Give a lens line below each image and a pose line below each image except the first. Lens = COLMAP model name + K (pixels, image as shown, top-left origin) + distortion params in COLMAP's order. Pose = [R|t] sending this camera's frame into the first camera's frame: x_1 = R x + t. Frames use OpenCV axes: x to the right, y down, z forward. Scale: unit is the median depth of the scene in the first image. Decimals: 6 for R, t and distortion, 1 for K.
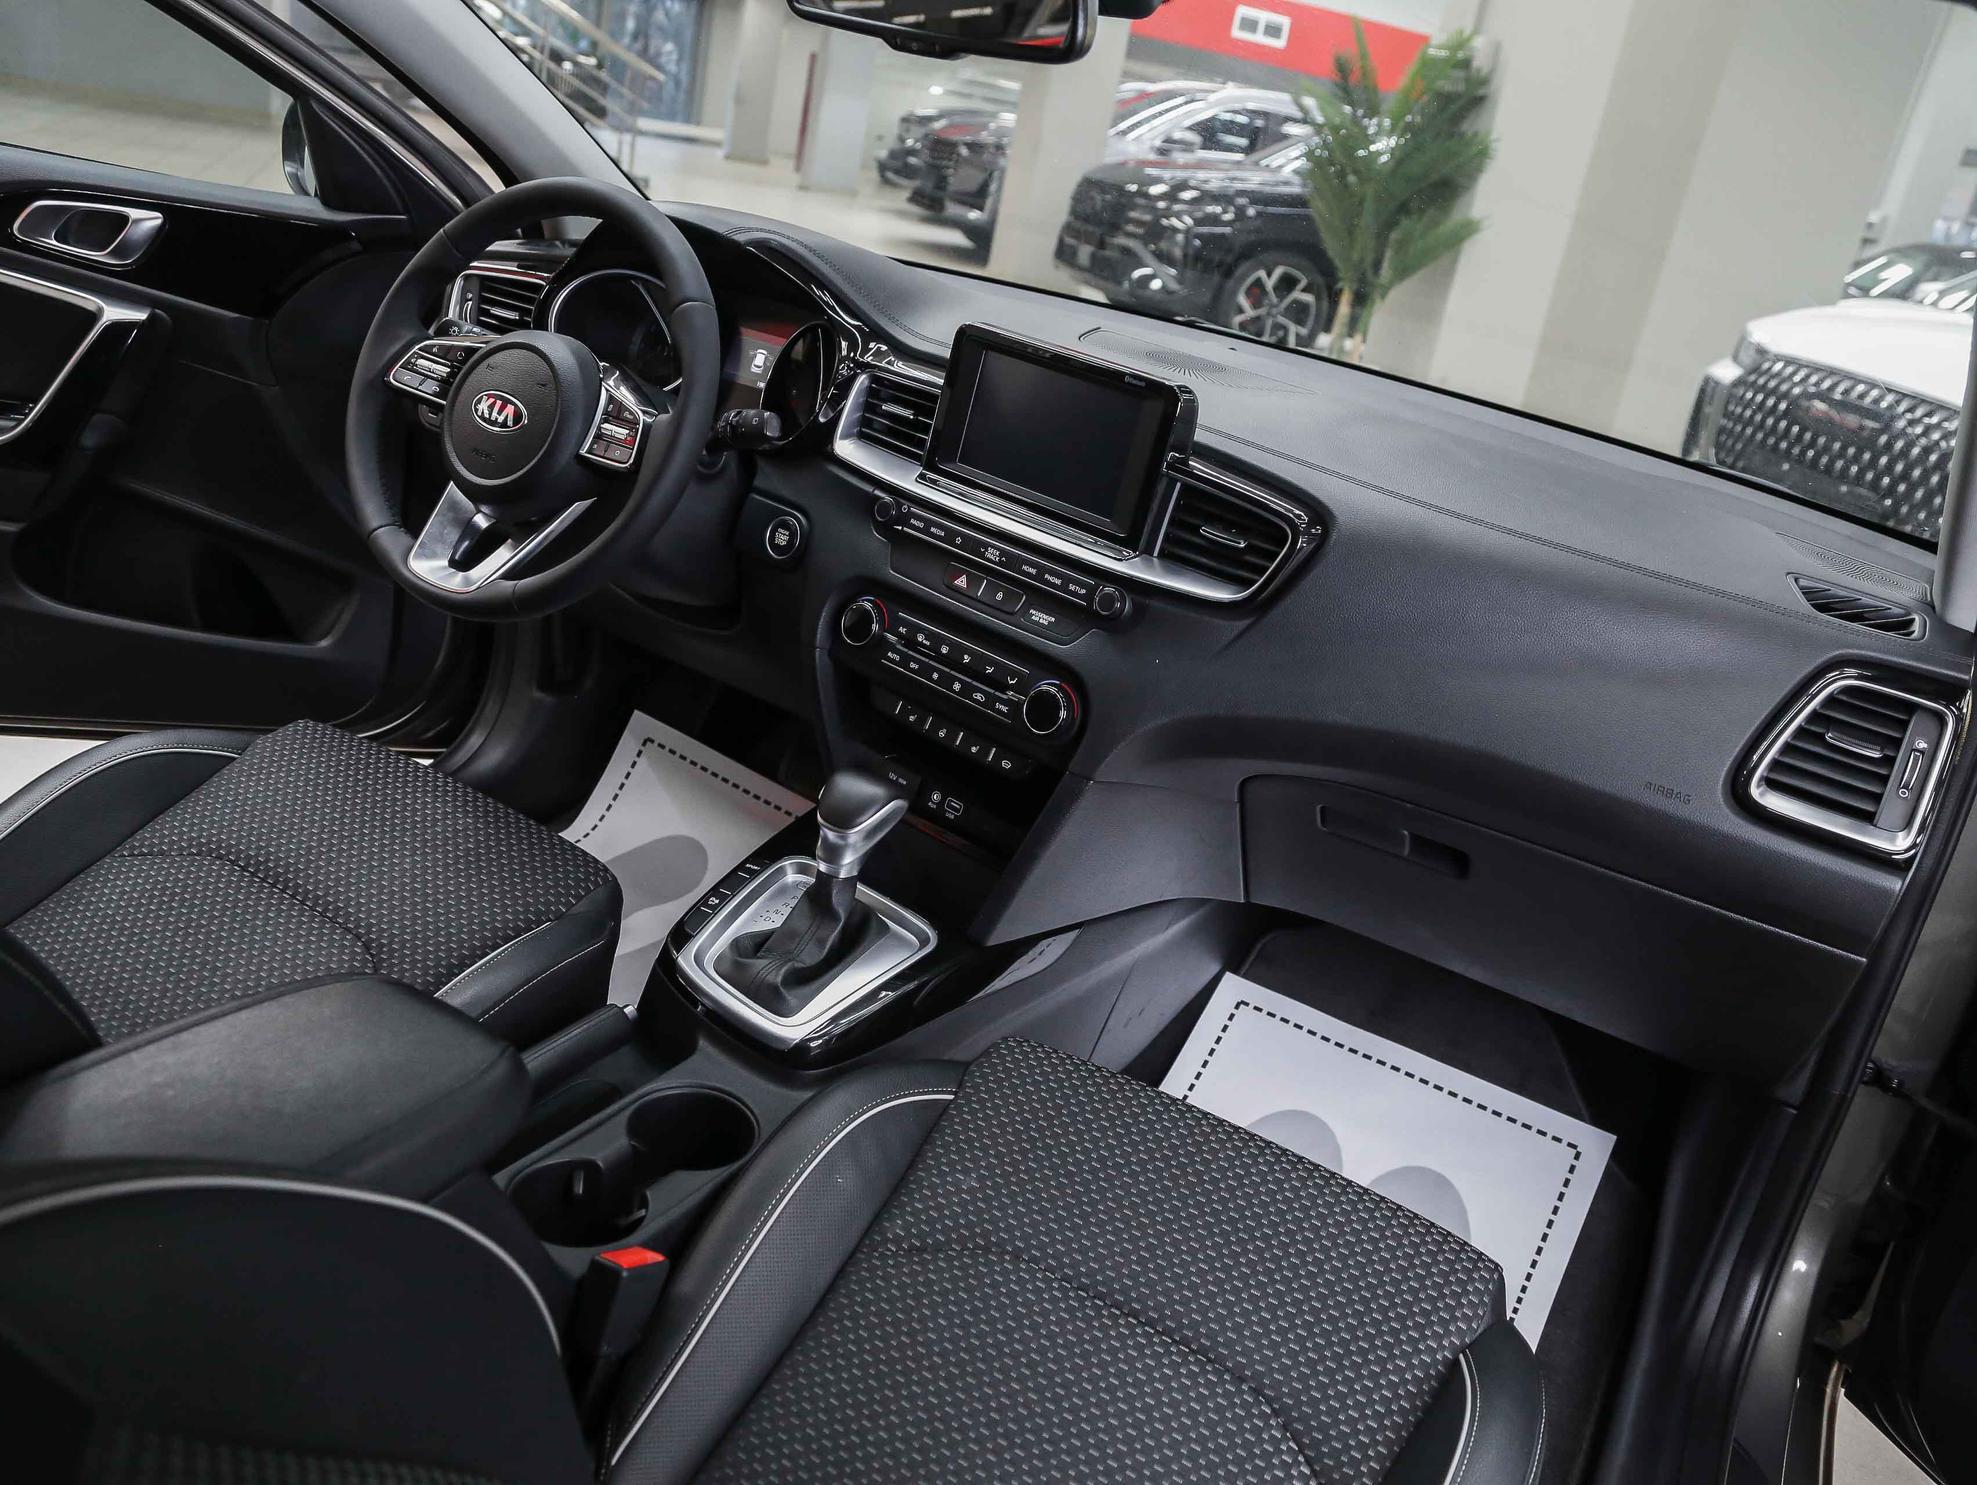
lens RADIAL K [[1627.3, 0, 991.5], [0, 1627.3, 752.8], [0, 0, 1]] dist [-0.080751, 0.067625]
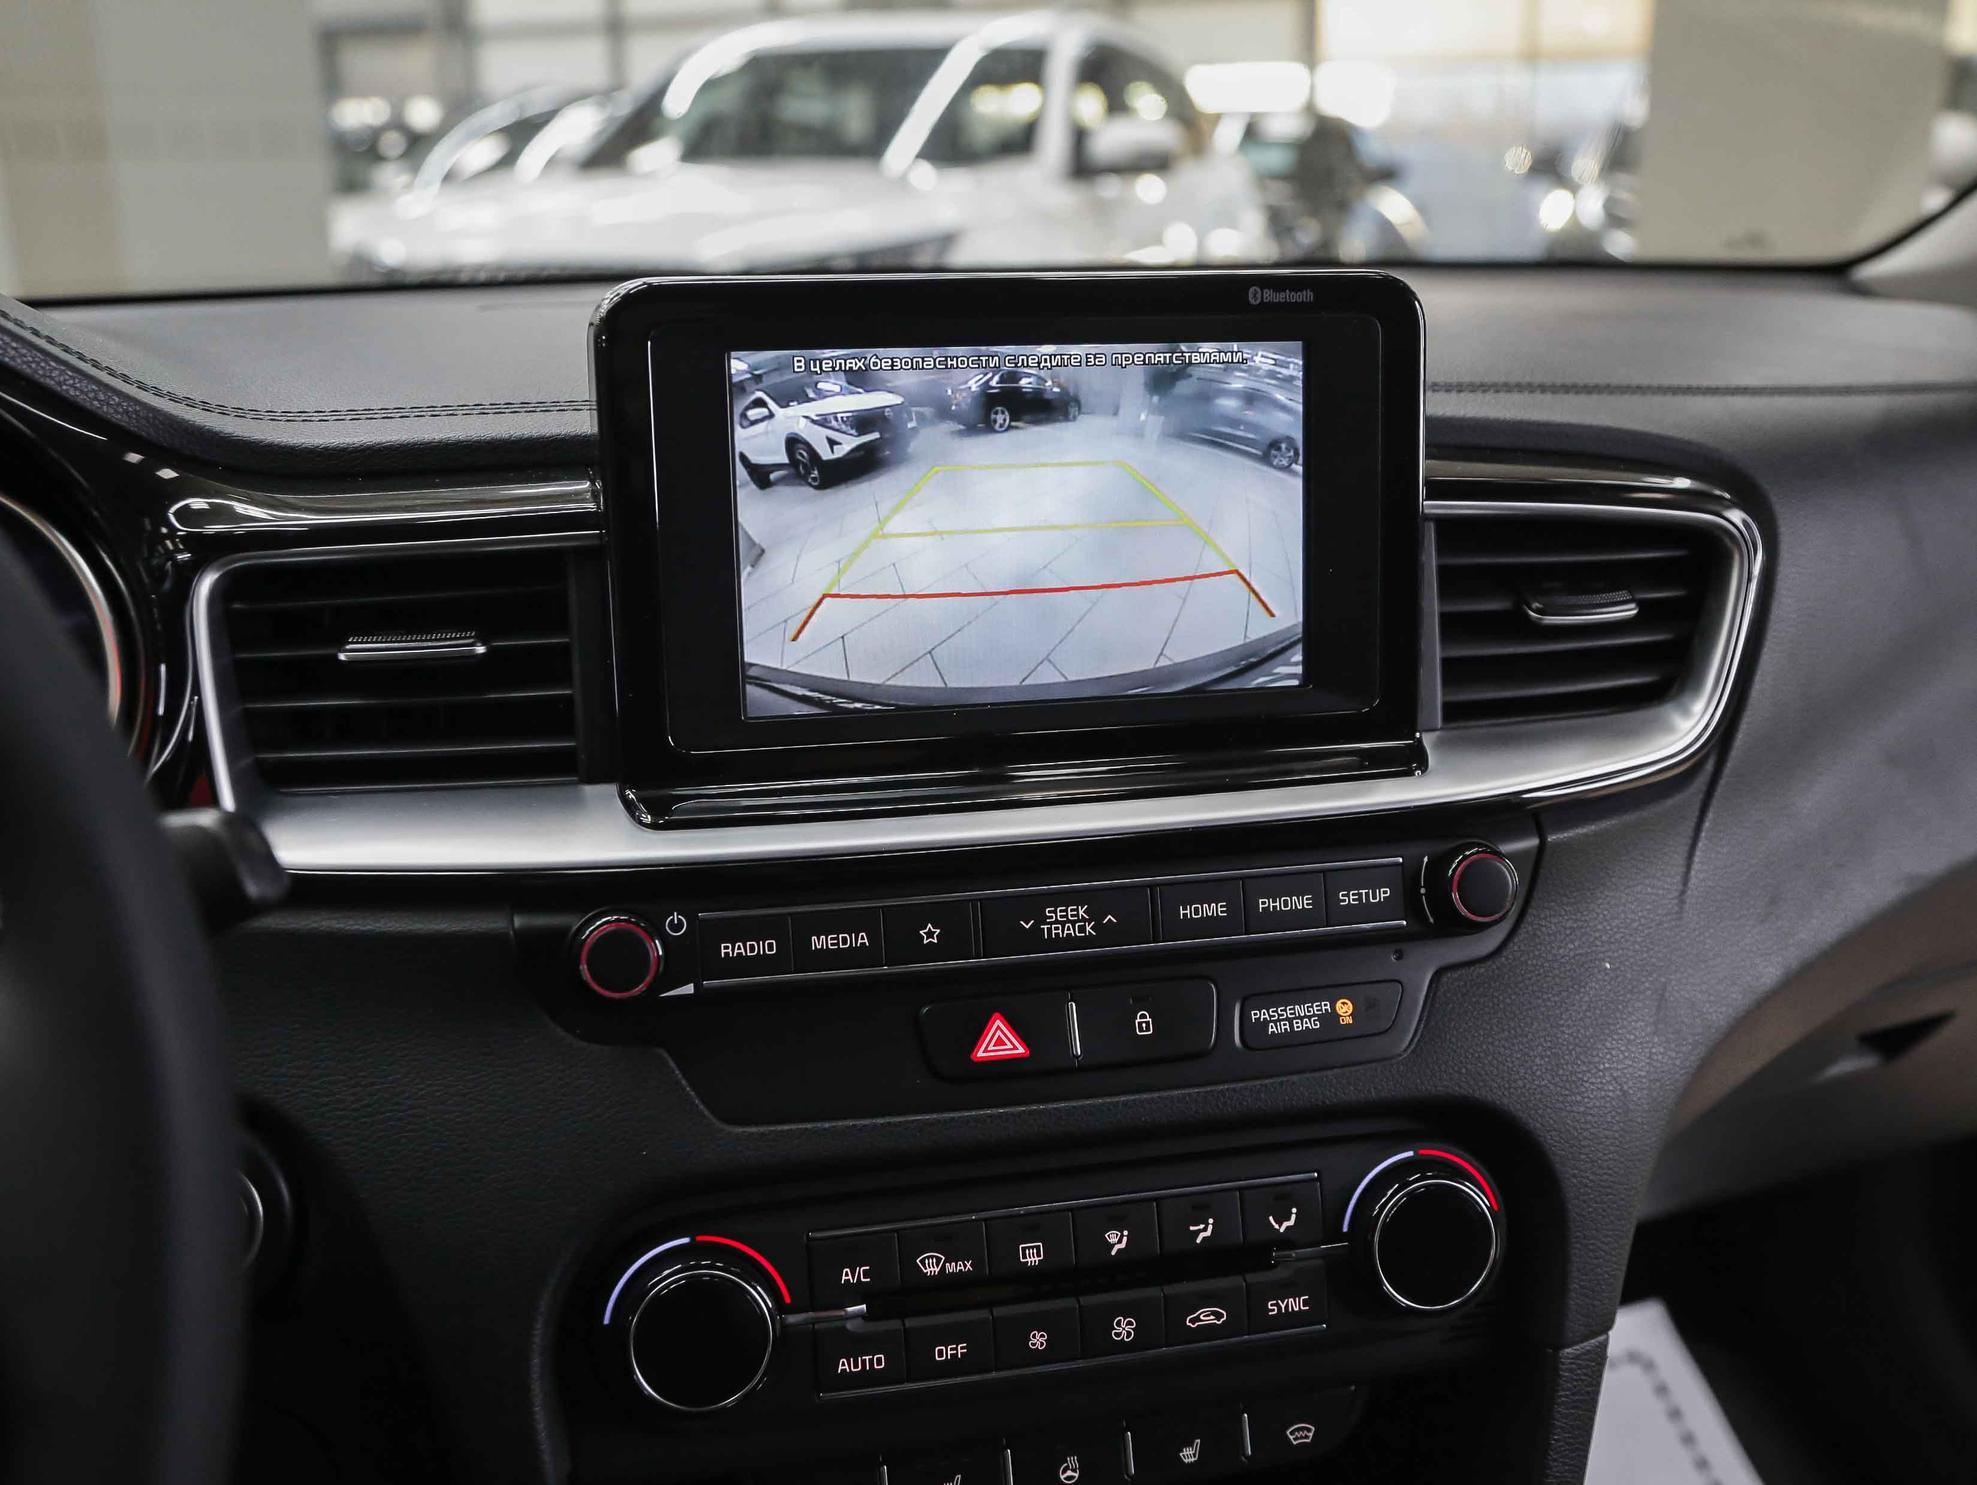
lens RADIAL K [[1833.7, 0, 984.4], [0, 1833.7, 761.4], [0, 0, 1]] dist [-0.065920, -0.000369]
pose [[0.597002, -0.373805, 0.709830, -0.248348], [0.418297, 0.900056, 0.122171, -0.194428], [-0.684555, 0.223983, 0.693697, 0.715660]]
